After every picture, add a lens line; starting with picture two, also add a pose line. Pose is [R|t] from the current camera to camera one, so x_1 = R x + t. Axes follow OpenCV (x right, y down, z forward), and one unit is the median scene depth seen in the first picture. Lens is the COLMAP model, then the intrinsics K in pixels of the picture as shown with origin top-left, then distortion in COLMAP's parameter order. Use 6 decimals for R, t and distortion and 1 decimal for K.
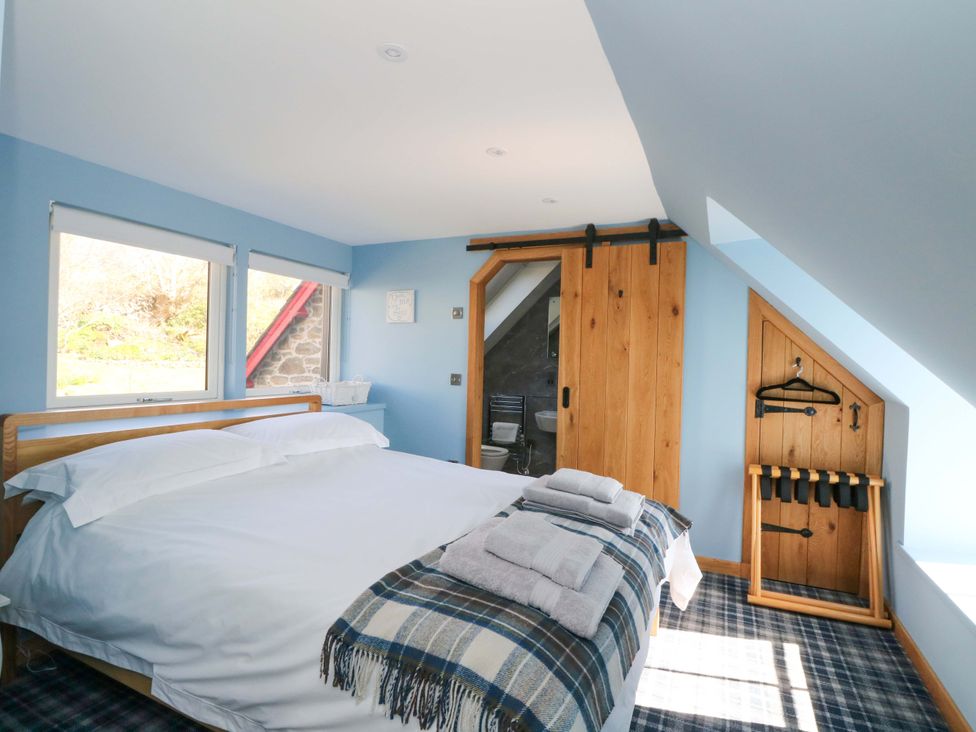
lens RADIAL K [[506.4, 0, 491.1], [0, 506.4, 362.9], [0, 0, 1]] dist [-0.002632, -0.012128]
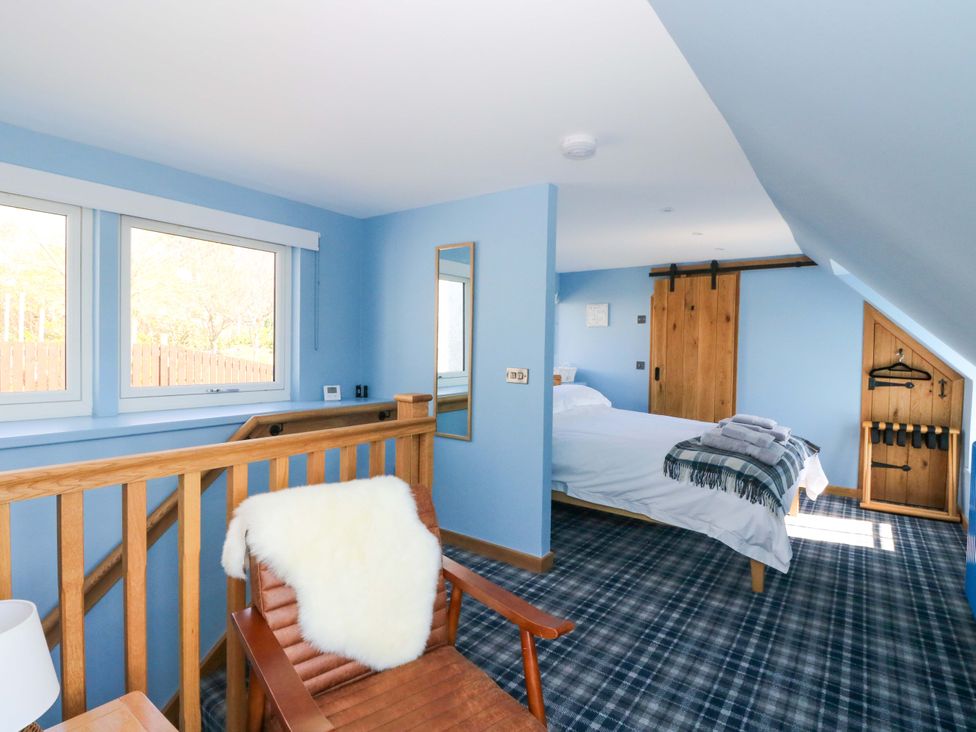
lens RADIAL K [[506.4, 0, 491.1], [0, 506.4, 362.9], [0, 0, 1]] dist [-0.002632, -0.012128]
pose [[0.979550, -0.003679, -0.201170, -0.266594], [0.007099, 0.999842, 0.016282, -0.001187], [0.201078, -0.017377, 0.979421, -0.680020]]
